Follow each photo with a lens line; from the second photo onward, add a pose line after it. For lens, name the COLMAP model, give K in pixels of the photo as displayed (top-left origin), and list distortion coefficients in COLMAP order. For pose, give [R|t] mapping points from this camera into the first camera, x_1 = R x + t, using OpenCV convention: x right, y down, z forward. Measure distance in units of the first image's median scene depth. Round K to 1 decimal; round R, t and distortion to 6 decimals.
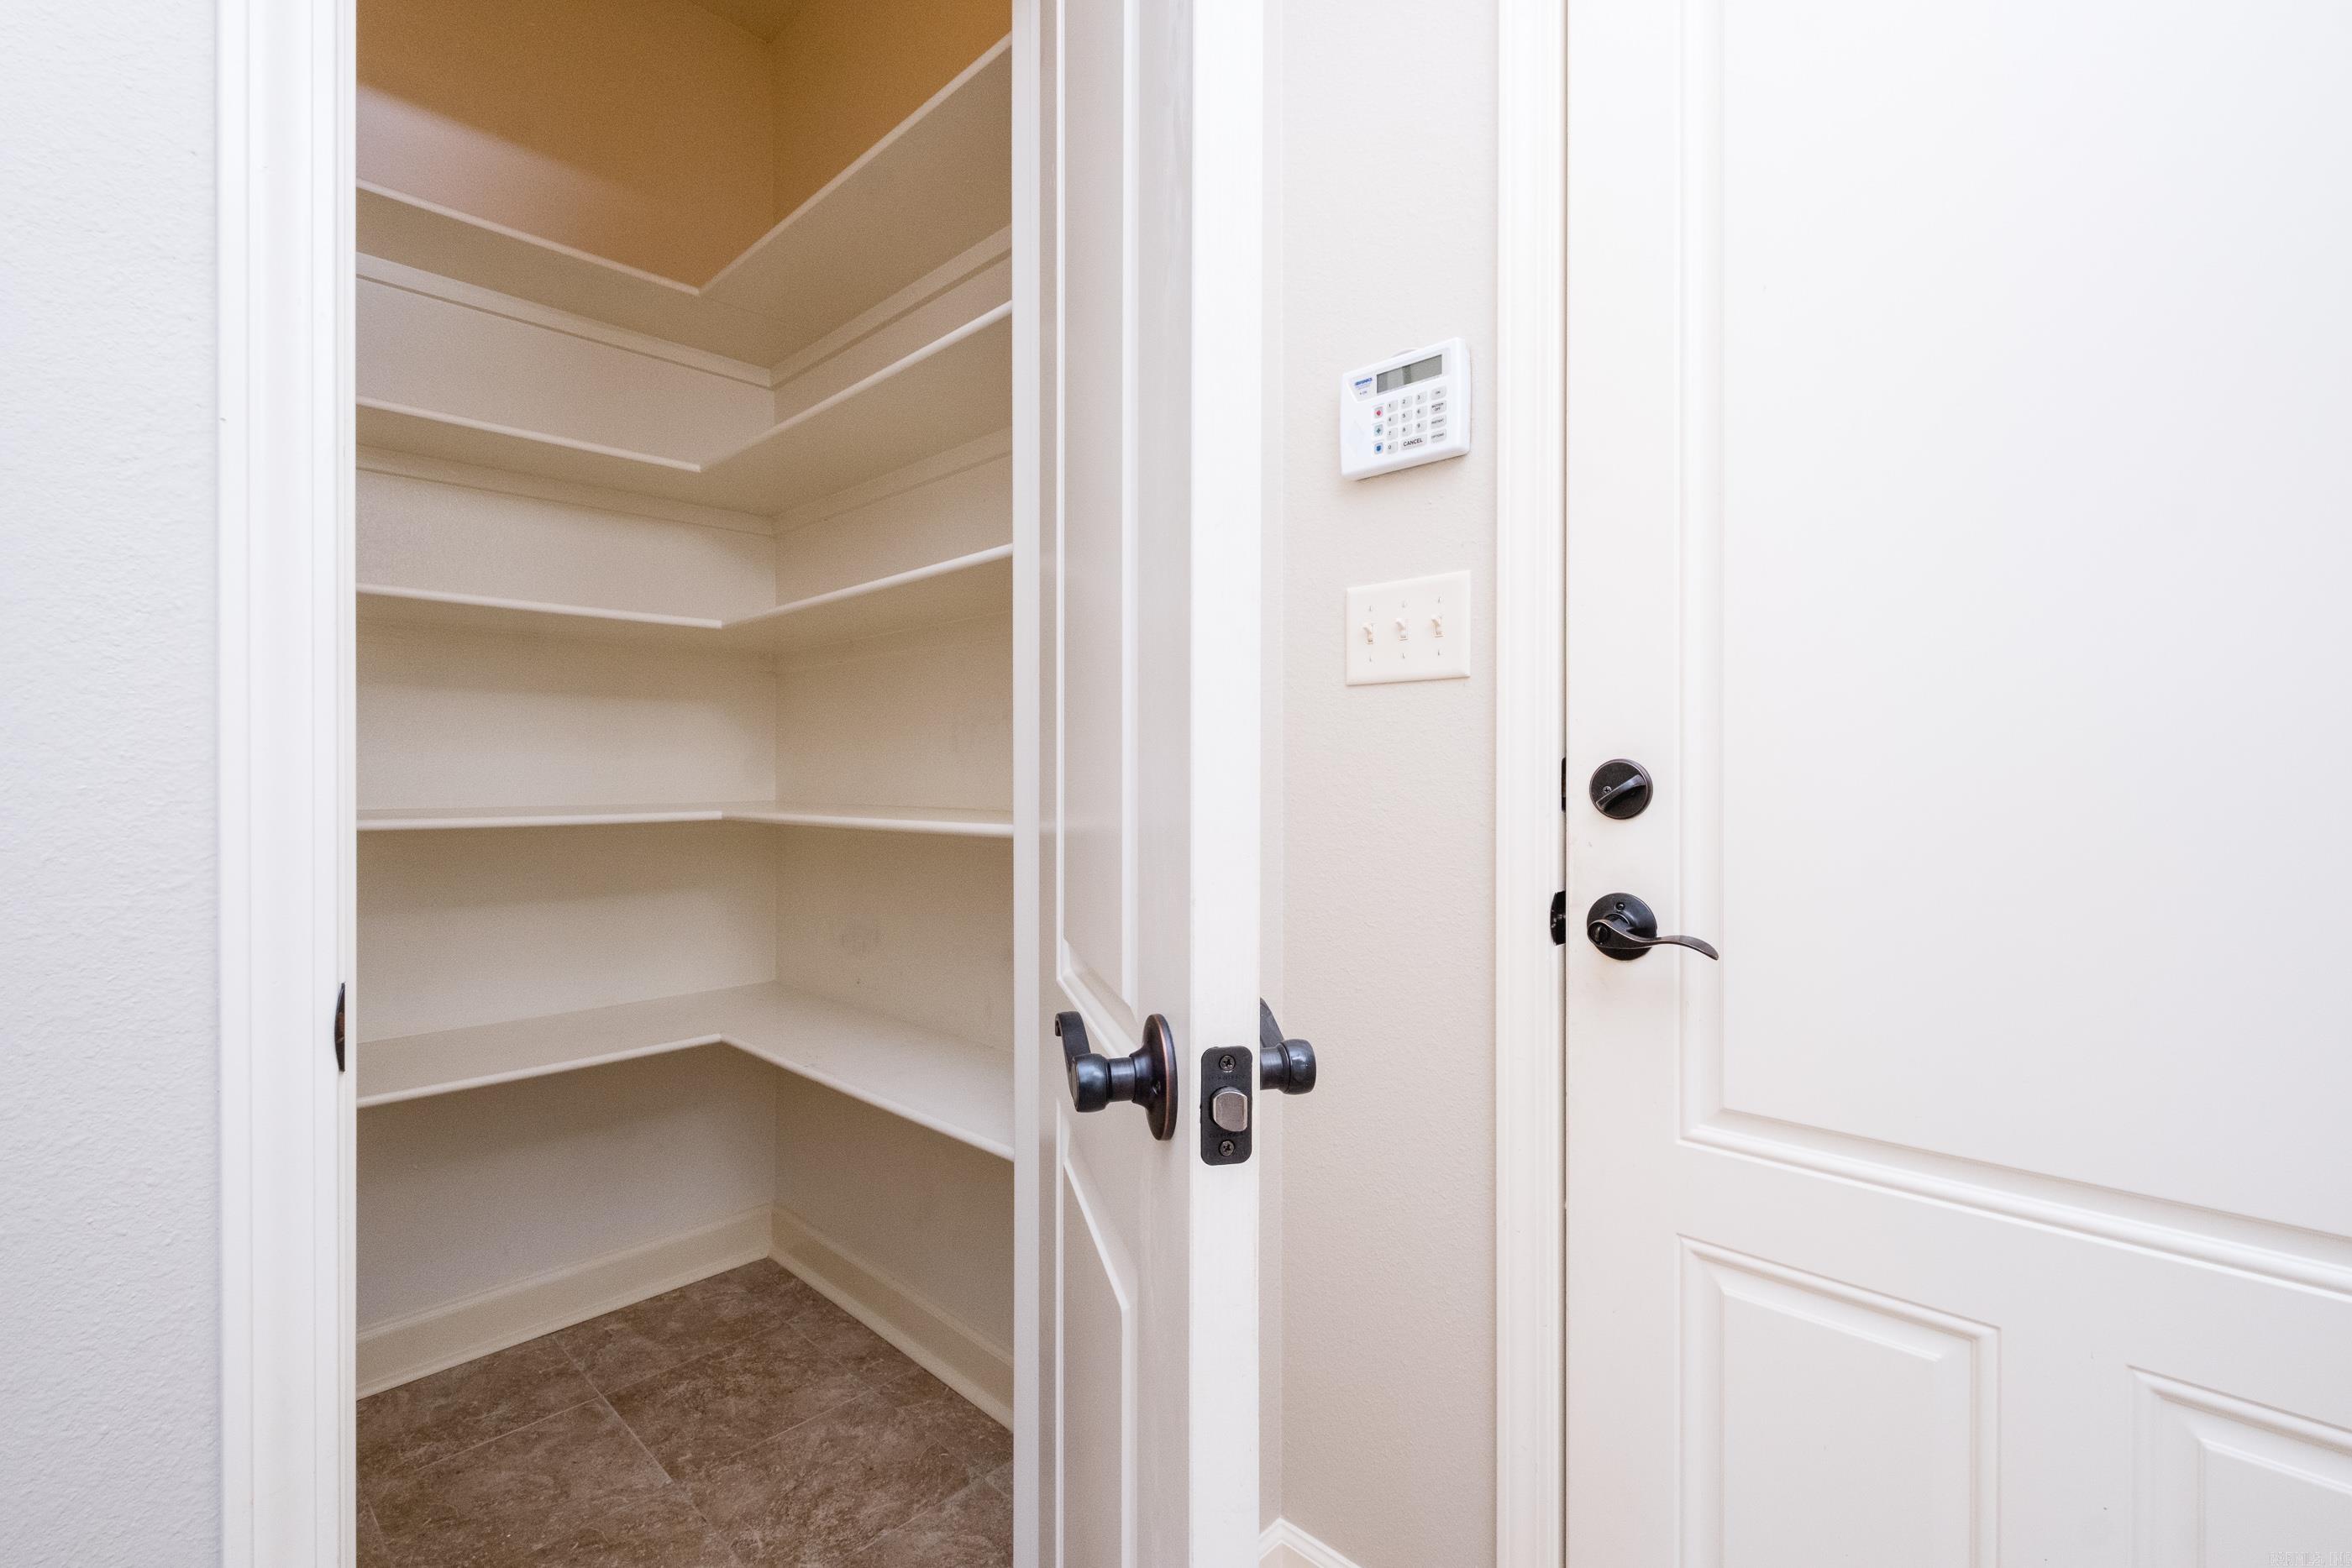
lens RADIAL K [[1035.8, 0, 1183.0], [0, 1035.8, 775.1], [0, 0, 1]] dist [0.007824, -0.003213]
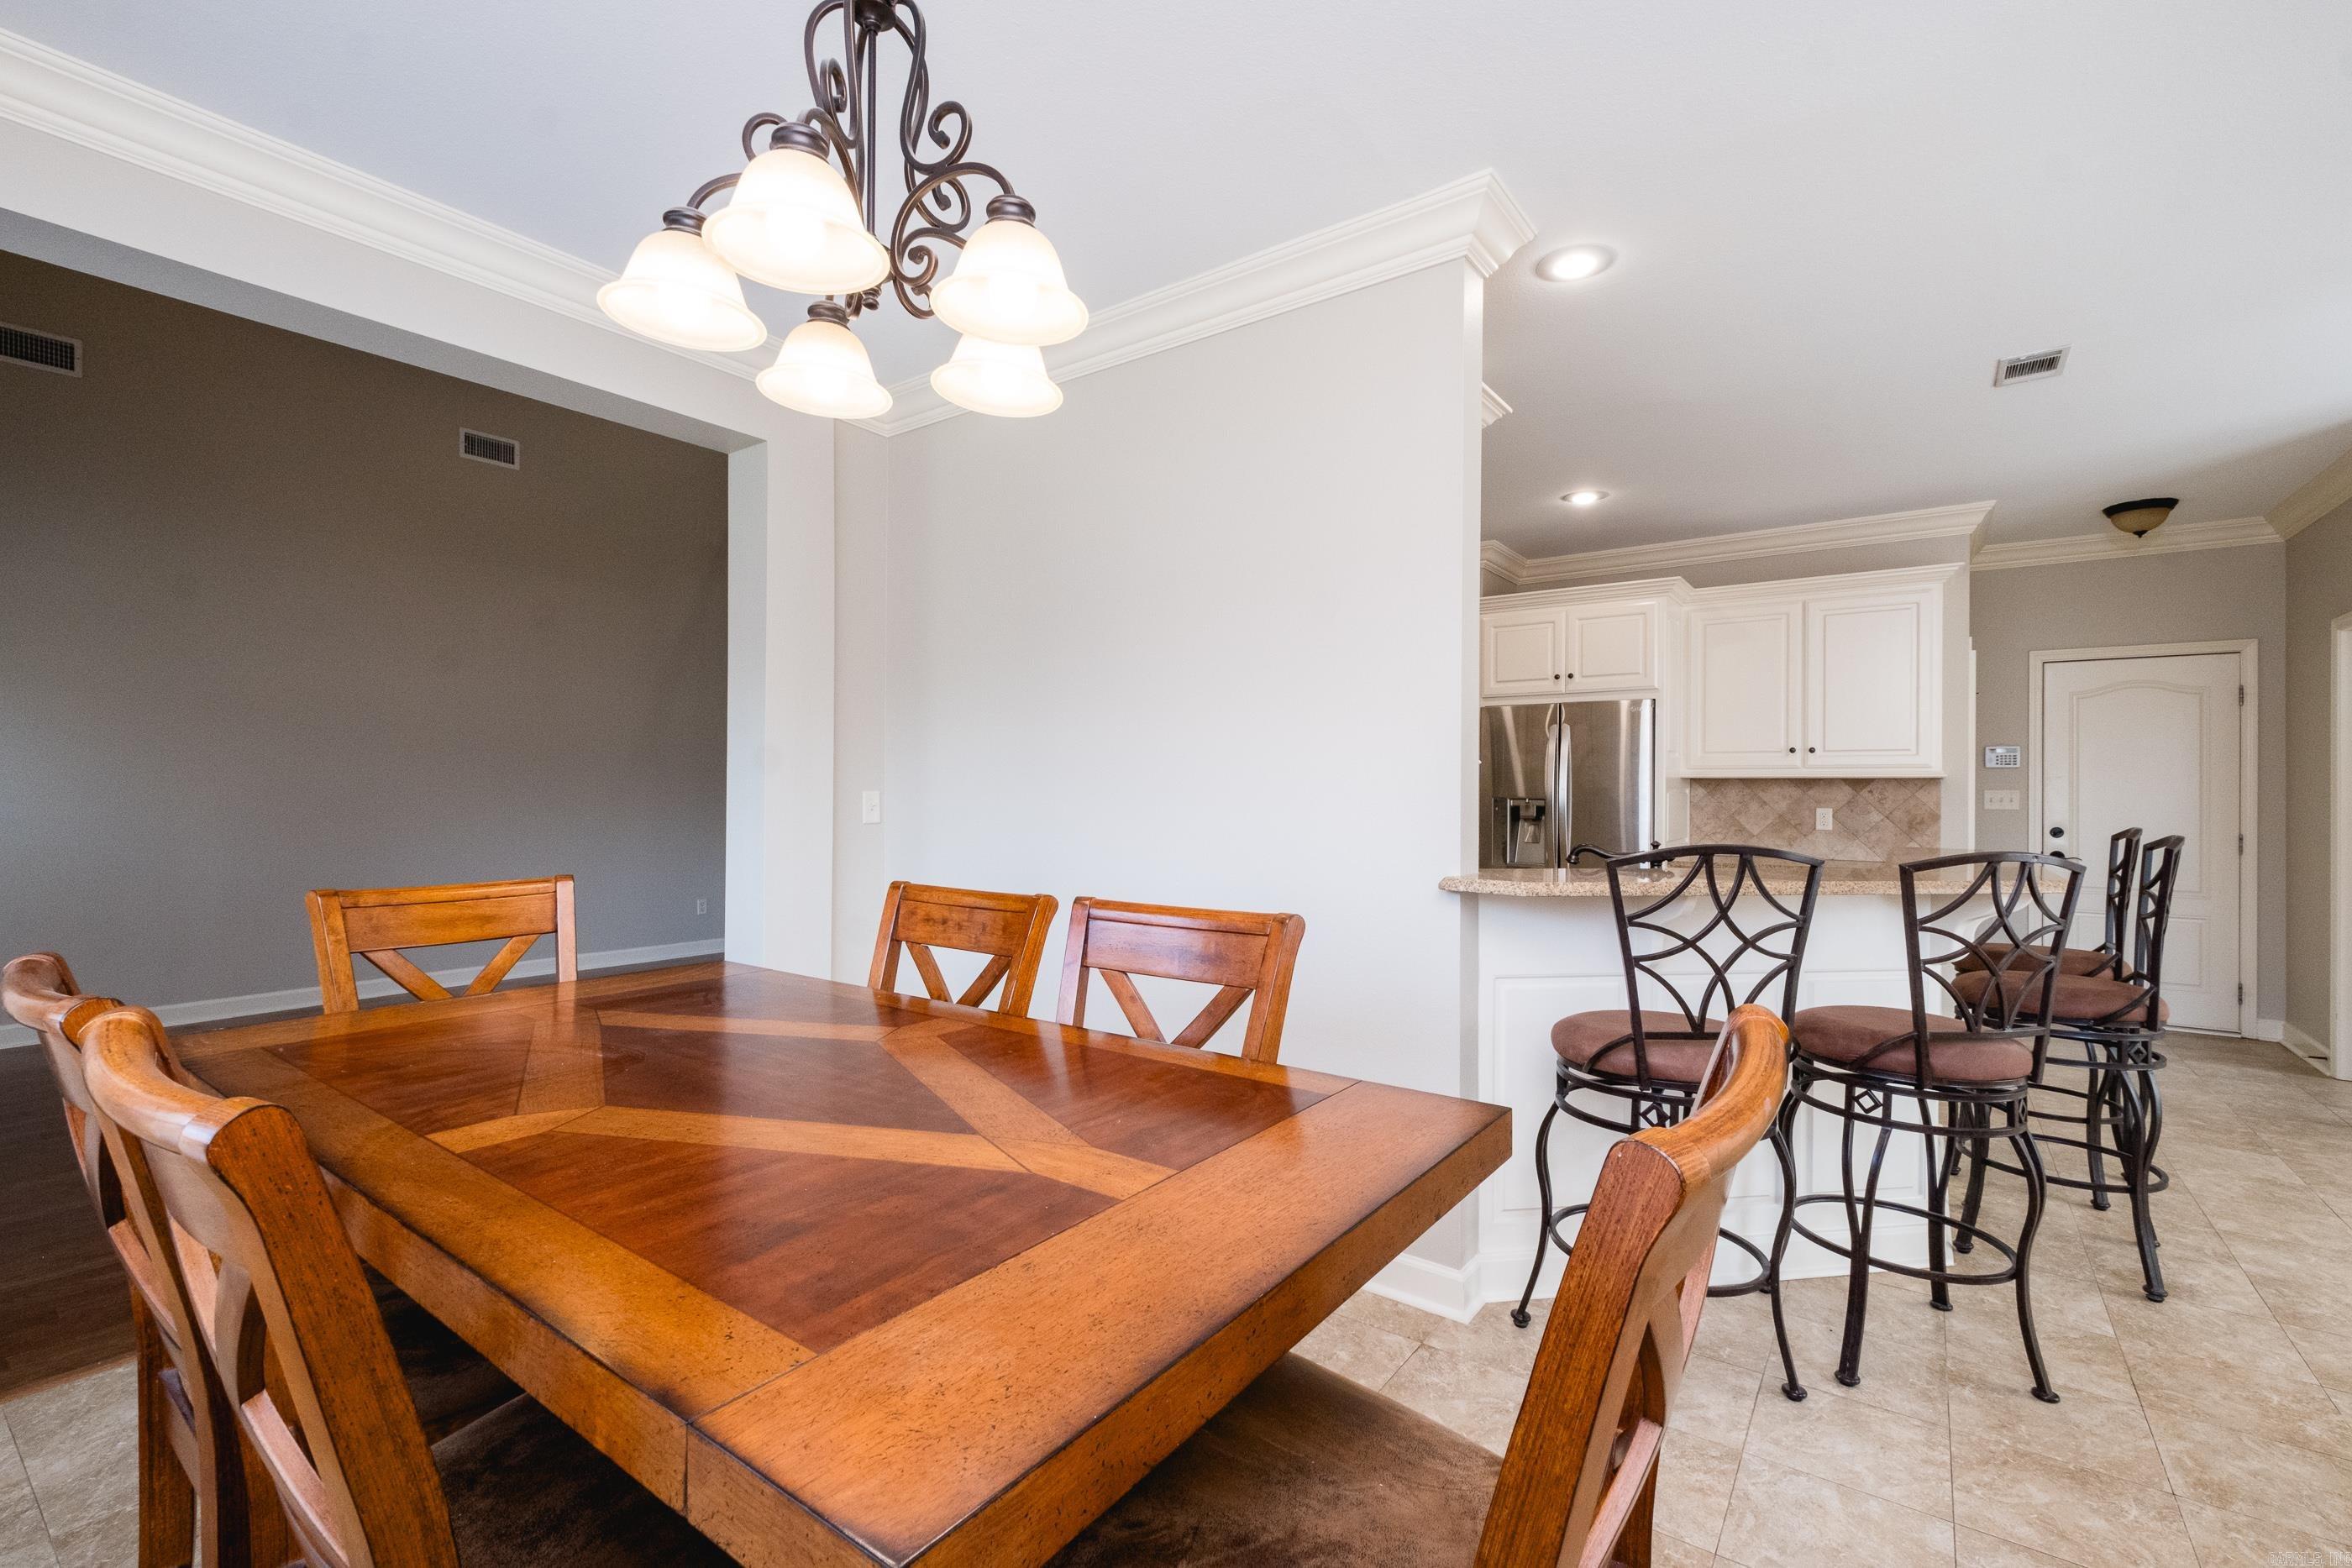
lens RADIAL K [[1035.8, 0, 1163.7], [0, 1035.8, 797.1], [0, 0, 1]] dist [0.007824, -0.003213]
pose [[0.990196, 0.003138, 0.139650, -4.734692], [-0.002861, 0.999994, -0.002179, -0.136904], [-0.139656, 0.001758, 0.990199, -3.594601]]
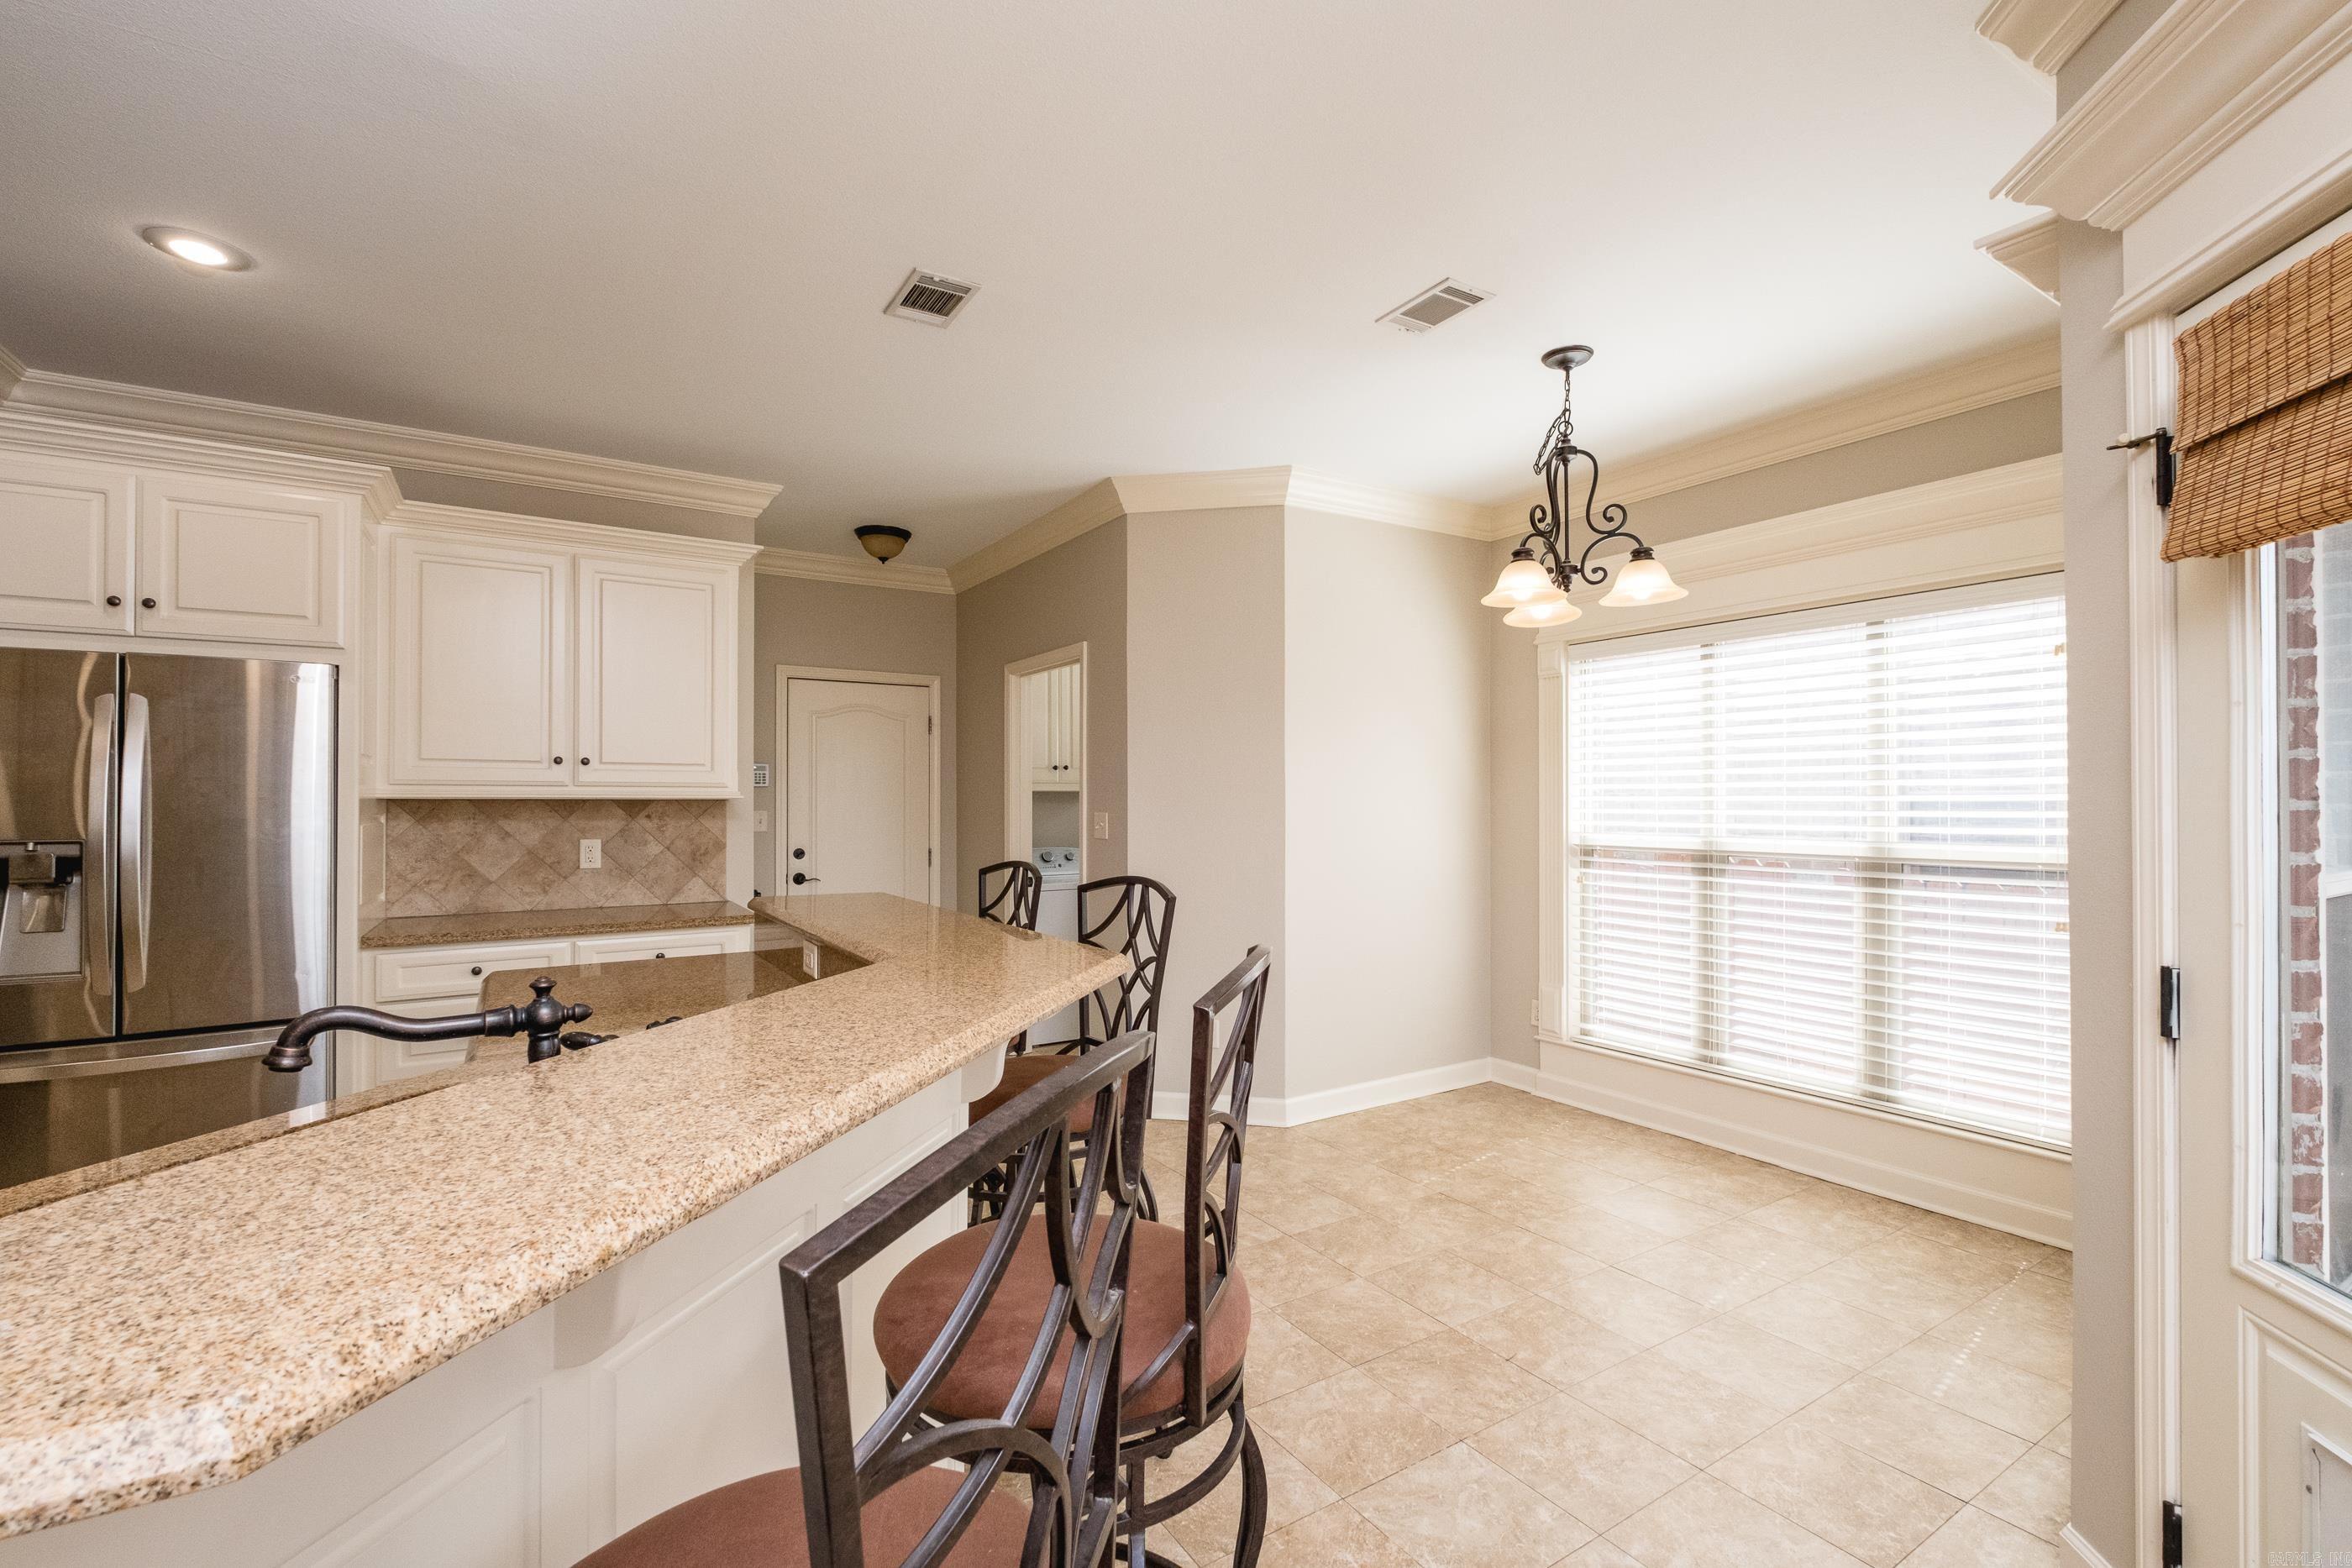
lens RADIAL K [[1035.8, 0, 1176.3], [0, 1035.8, 792.1], [0, 0, 1]] dist [0.007824, -0.003213]
pose [[0.236524, 0.009106, 0.971583, -4.016466], [0.005559, 0.999927, -0.010725, -0.220643], [-0.971610, 0.007938, 0.236457, -2.032861]]
